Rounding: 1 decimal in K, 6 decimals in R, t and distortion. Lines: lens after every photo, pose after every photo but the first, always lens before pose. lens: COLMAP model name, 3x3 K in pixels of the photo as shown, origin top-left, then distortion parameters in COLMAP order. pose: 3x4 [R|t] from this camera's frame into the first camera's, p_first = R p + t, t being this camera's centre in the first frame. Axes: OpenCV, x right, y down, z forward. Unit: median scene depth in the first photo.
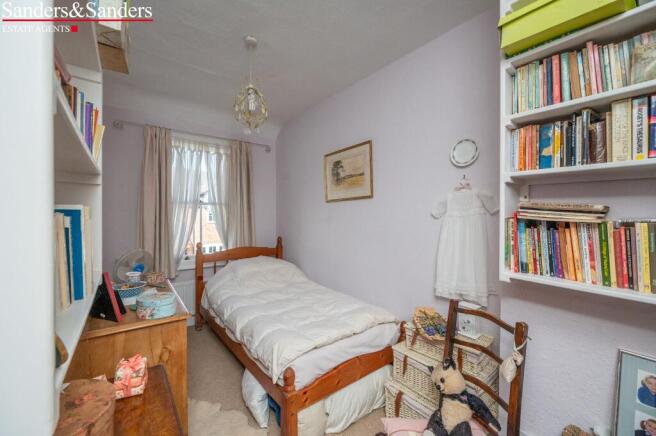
lens RADIAL K [[262.5, 0, 327.7], [0, 262.5, 211.9], [0, 0, 1]] dist [-0.001394, -0.000020]
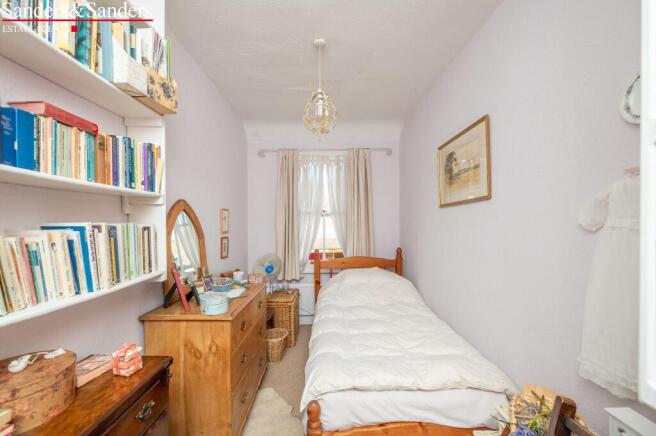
lens RADIAL K [[264.2, 0, 328.0], [0, 264.2, 221.2], [0, 0, 1]] dist [-0.002874, 0.000007]
pose [[0.792107, -0.009902, -0.610302, 0.252146], [0.016029, 0.999861, 0.004581, -0.005964], [0.610172, -0.013411, 0.792155, 0.195845]]
